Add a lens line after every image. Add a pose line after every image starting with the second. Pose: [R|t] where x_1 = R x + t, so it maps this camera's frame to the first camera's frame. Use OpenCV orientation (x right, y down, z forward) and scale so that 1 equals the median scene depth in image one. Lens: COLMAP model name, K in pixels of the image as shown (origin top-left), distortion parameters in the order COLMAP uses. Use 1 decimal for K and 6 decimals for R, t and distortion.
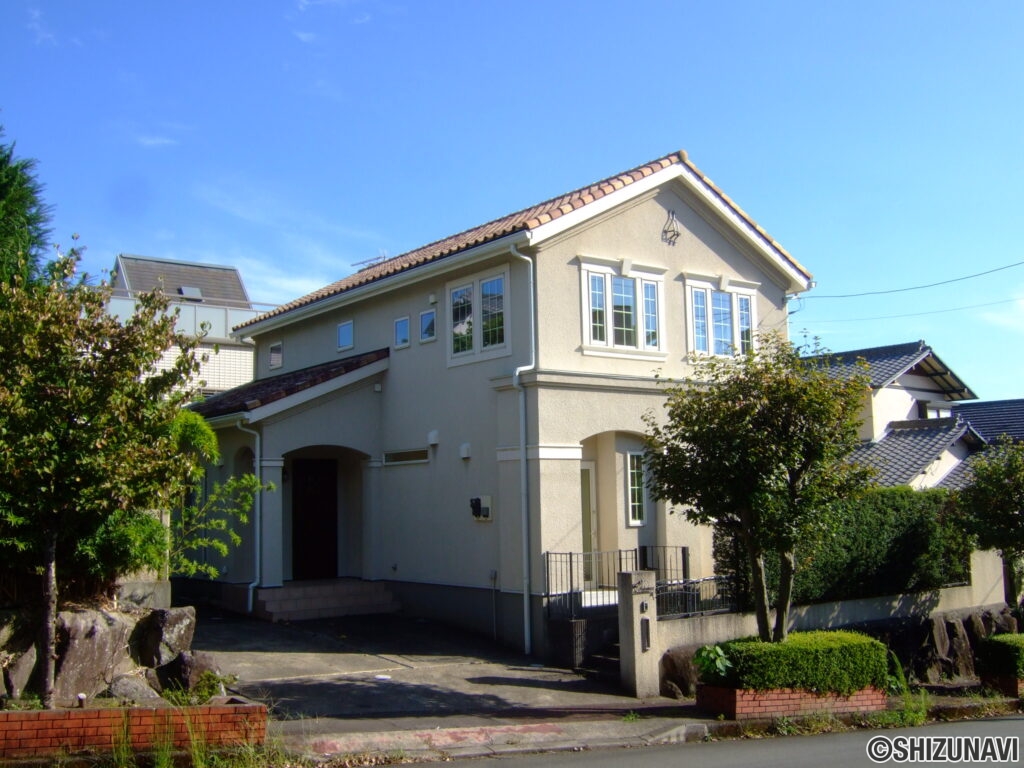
lens RADIAL K [[1088.7, 0, 512.0], [0, 1088.7, 384.0], [0, 0, 1]] dist [-0.052730, 0.027935]
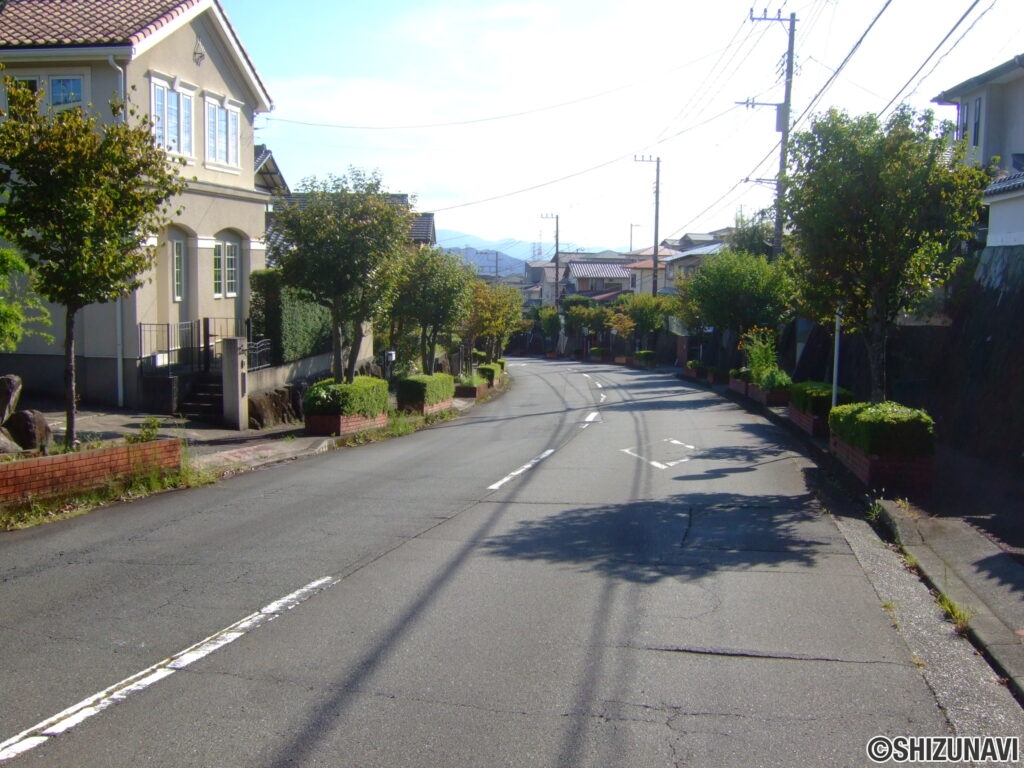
lens RADIAL K [[1088.7, 0, 512.0], [0, 1088.7, 384.0], [0, 0, 1]] dist [-0.052730, 0.027935]
pose [[0.703753, -0.048625, 0.708779, -0.482925], [-0.105954, 0.979314, 0.172387, -0.028037], [-0.702499, -0.196416, 0.684043, -0.118504]]
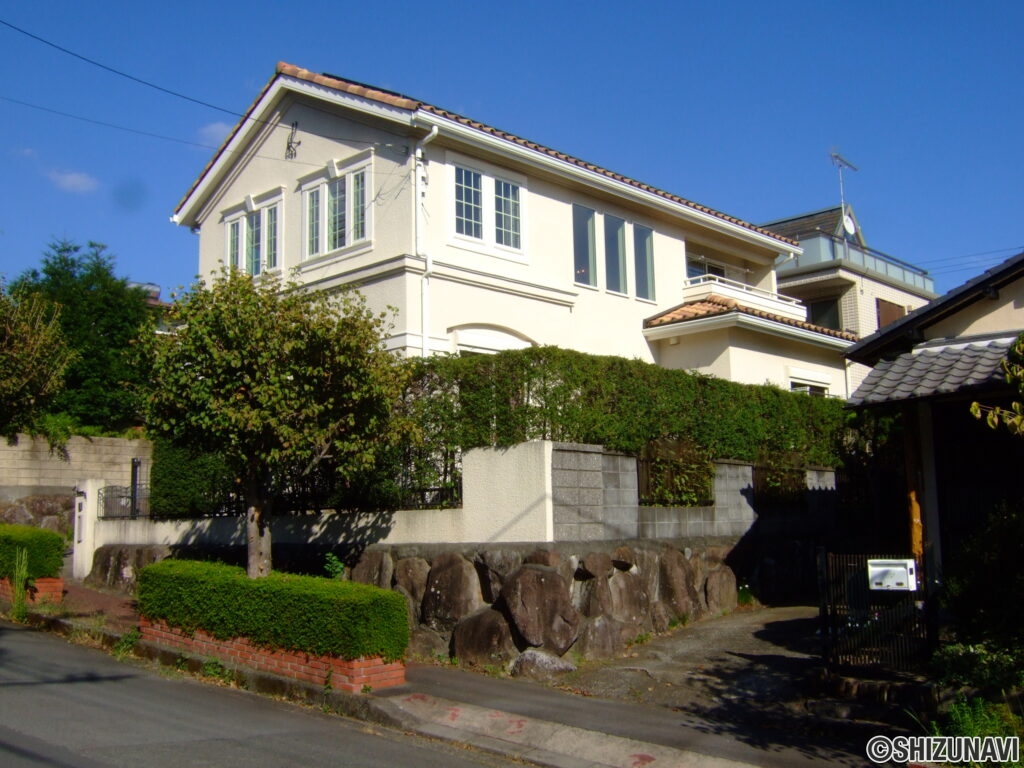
lens RADIAL K [[1088.7, 0, 512.0], [0, 1088.7, 384.0], [0, 0, 1]] dist [-0.052730, 0.027935]
pose [[0.142015, -0.131600, -0.981078, 1.150960], [0.111994, 0.986895, -0.116169, 0.216816], [0.983509, -0.093377, 0.154892, 1.068336]]
